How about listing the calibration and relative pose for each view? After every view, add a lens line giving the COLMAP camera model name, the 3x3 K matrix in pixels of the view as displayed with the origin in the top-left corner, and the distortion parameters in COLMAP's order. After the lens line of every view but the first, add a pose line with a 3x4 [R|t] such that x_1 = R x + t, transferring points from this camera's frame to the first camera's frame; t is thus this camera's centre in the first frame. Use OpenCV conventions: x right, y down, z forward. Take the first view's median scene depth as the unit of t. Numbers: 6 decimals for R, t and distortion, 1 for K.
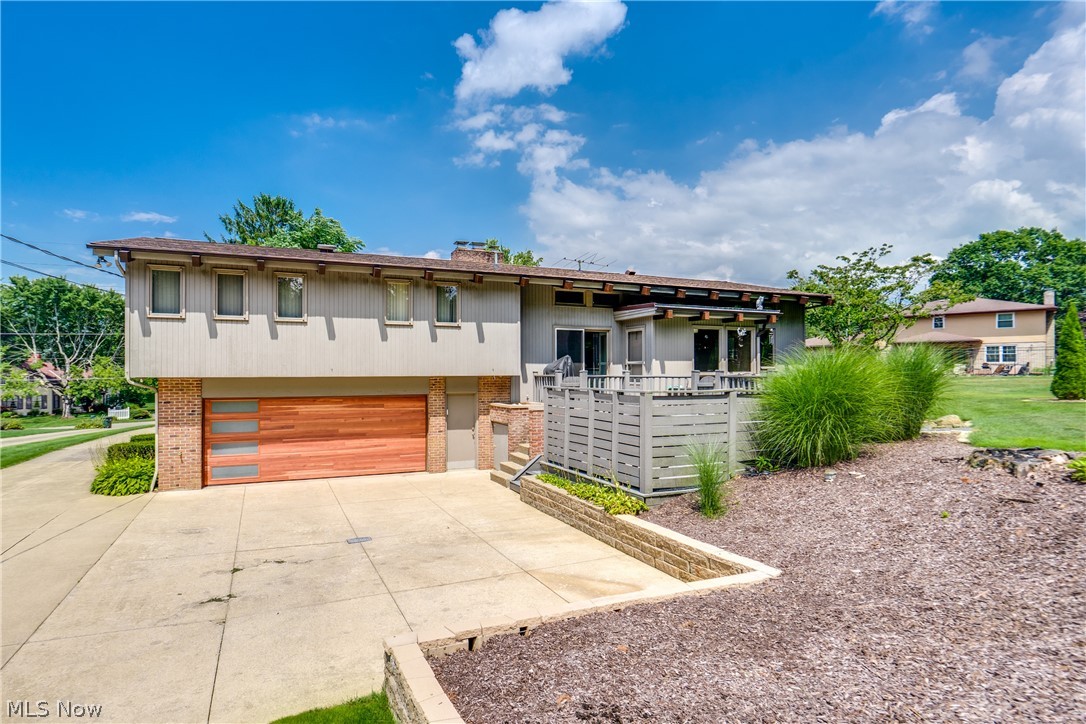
lens RADIAL K [[560.4, 0, 532.7], [0, 560.4, 363.5], [0, 0, 1]] dist [-0.000277, 0.000278]
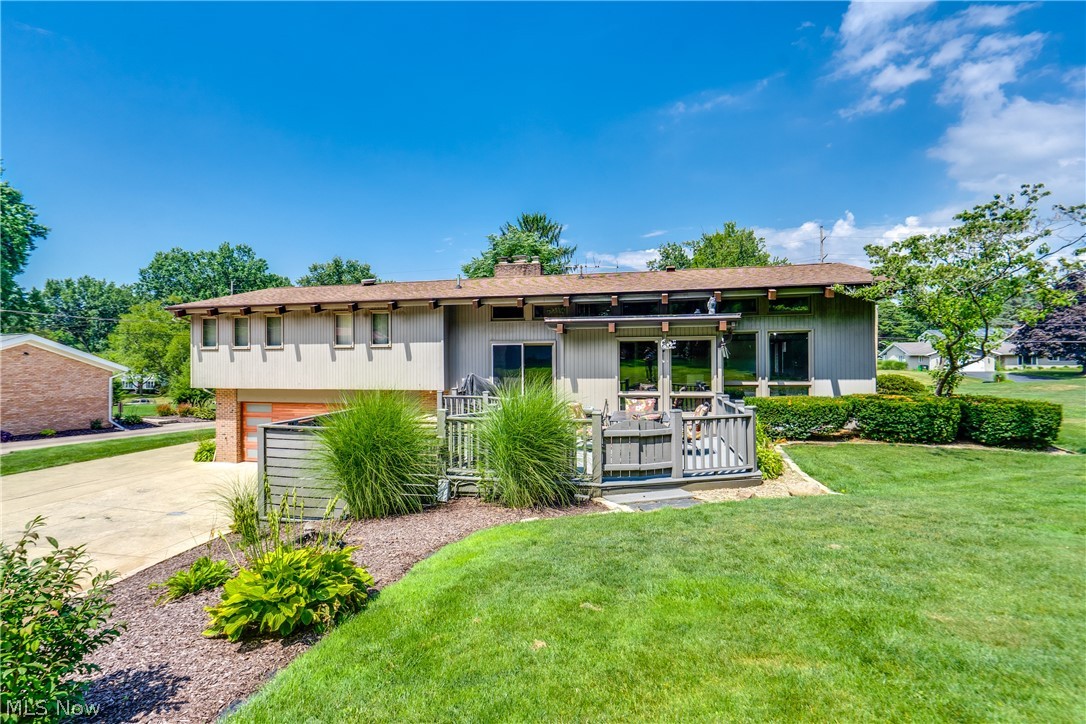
lens RADIAL K [[560.4, 0, 532.7], [0, 560.4, 363.5], [0, 0, 1]] dist [-0.000277, 0.000278]
pose [[0.800398, 0.005430, -0.599444, 0.709408], [0.013448, 0.999545, 0.027010, -0.053419], [0.599318, -0.029680, 0.799961, 0.226056]]
